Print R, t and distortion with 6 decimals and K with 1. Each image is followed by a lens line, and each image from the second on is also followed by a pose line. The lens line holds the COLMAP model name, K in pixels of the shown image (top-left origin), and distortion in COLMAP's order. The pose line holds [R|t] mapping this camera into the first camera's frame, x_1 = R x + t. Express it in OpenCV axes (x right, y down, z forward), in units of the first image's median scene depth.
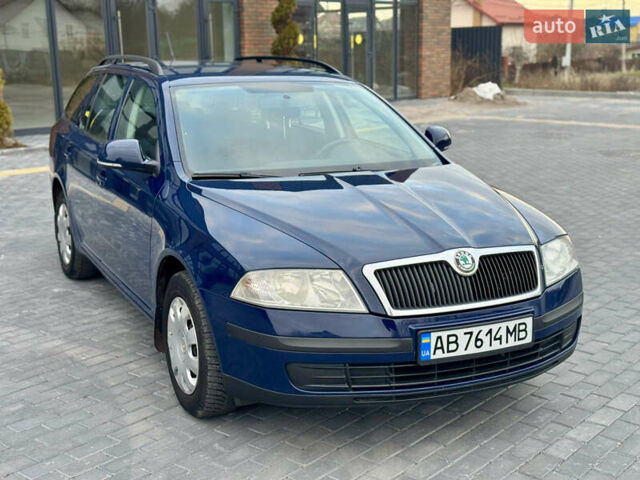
lens RADIAL K [[892.7, 0, 317.9], [0, 892.7, 230.0], [0, 0, 1]] dist [0.192460, -0.381369]
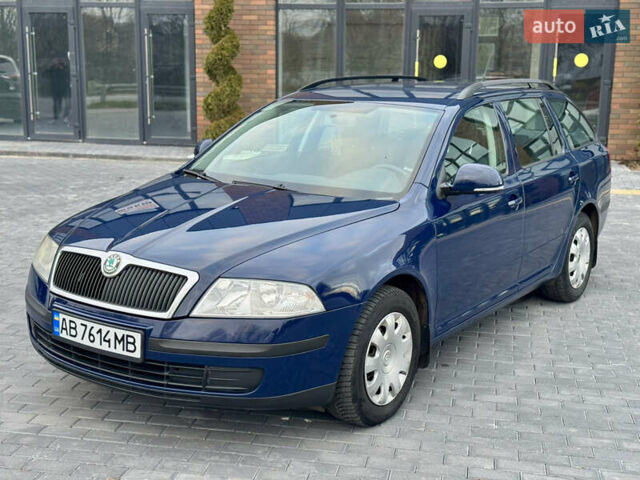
lens RADIAL K [[891.4, 0, 326.6], [0, 891.4, 238.6], [0, 0, 1]] dist [0.196202, -0.391081]
pose [[0.489339, 0.186018, -0.852024, 1.157763], [-0.198854, 0.975049, 0.098671, -0.146383], [0.849120, 0.121144, 0.514120, 0.632241]]
